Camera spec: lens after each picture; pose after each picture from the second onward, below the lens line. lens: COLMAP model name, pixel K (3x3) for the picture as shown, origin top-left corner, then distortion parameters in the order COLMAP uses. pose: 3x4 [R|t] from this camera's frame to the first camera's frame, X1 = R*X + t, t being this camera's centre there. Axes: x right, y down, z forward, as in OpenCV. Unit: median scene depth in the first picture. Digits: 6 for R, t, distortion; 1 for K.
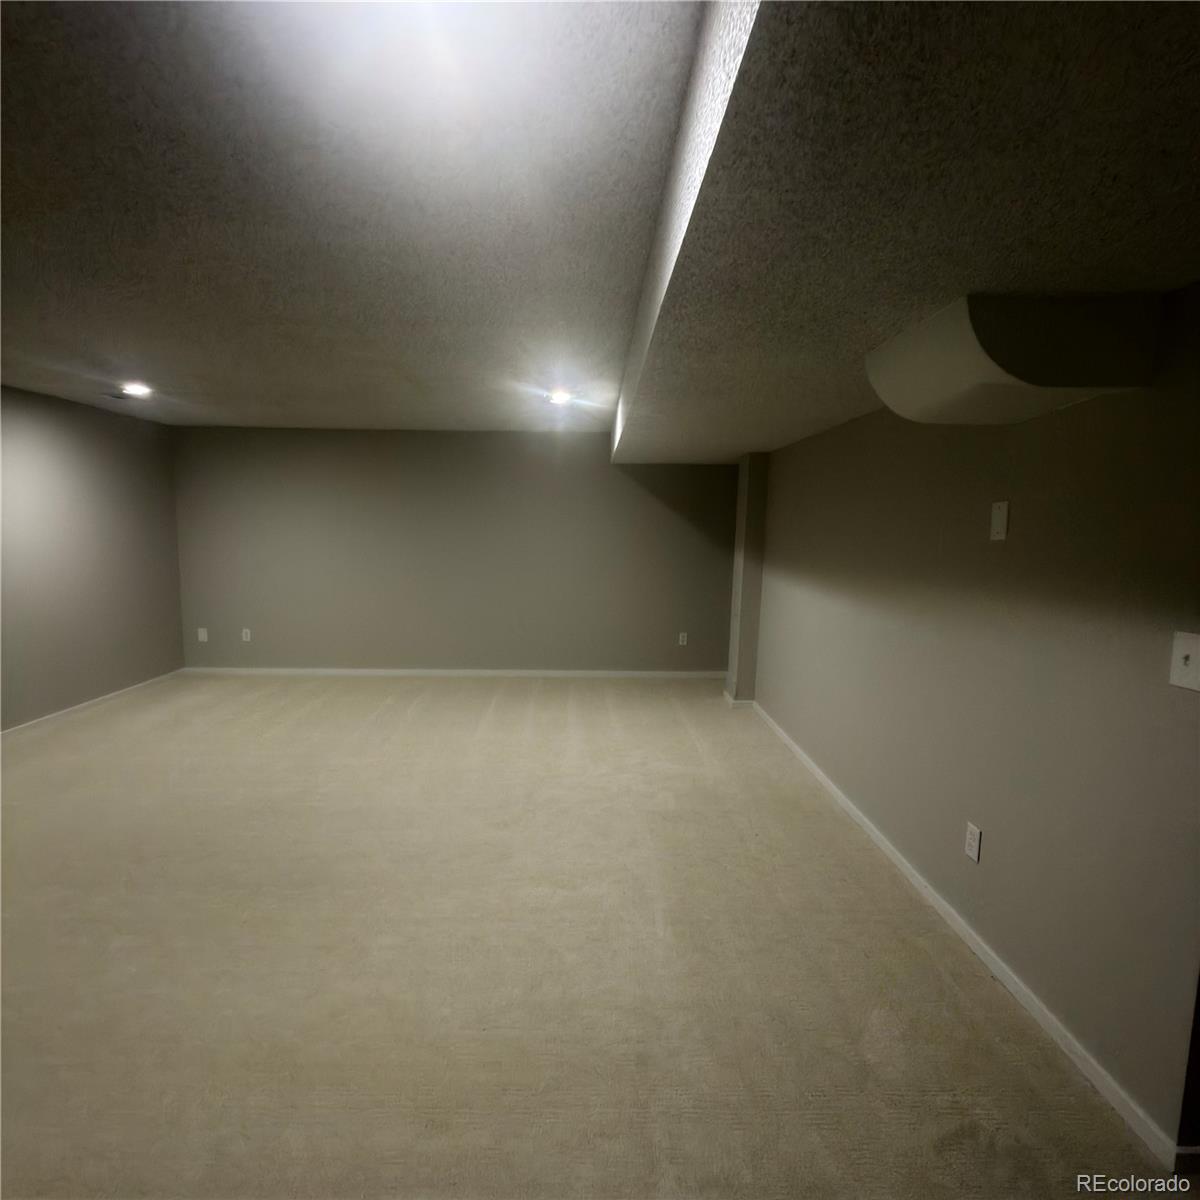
lens RADIAL K [[635.3, 0, 599.7], [0, 635.3, 582.0], [0, 0, 1]] dist [0.002397, -0.001140]
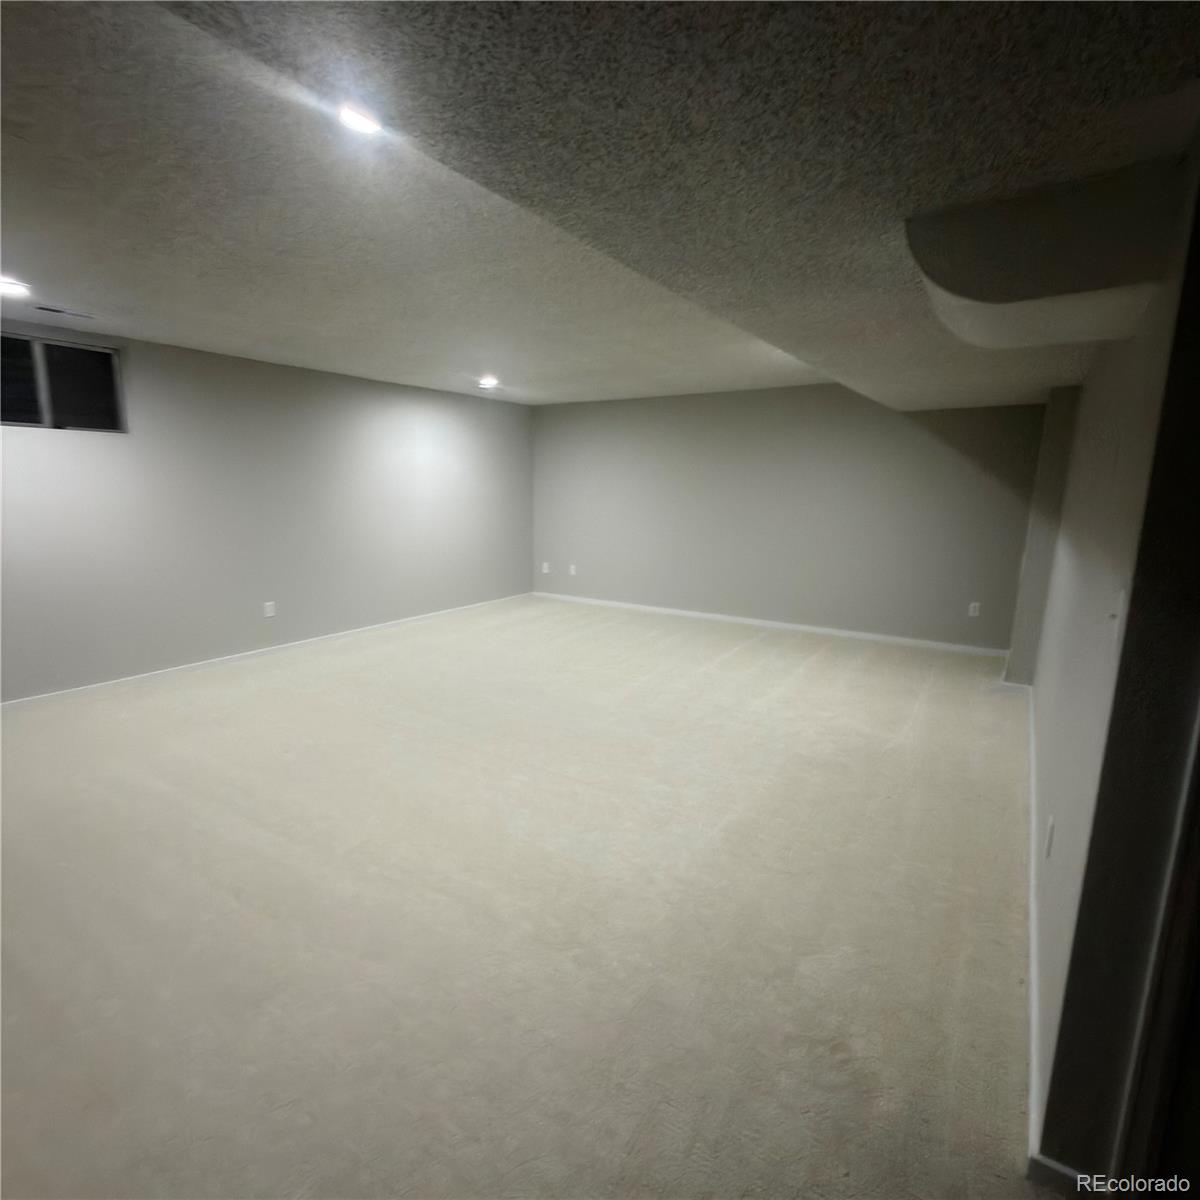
lens RADIAL K [[638.5, 0, 598.5], [0, 638.5, 597.3], [0, 0, 1]] dist [0.001589, 0.000421]
pose [[0.821550, 0.092494, -0.562583, 0.252618], [-0.043046, 0.993999, 0.100561, 0.008988], [0.568509, -0.058399, 0.820602, -0.019233]]
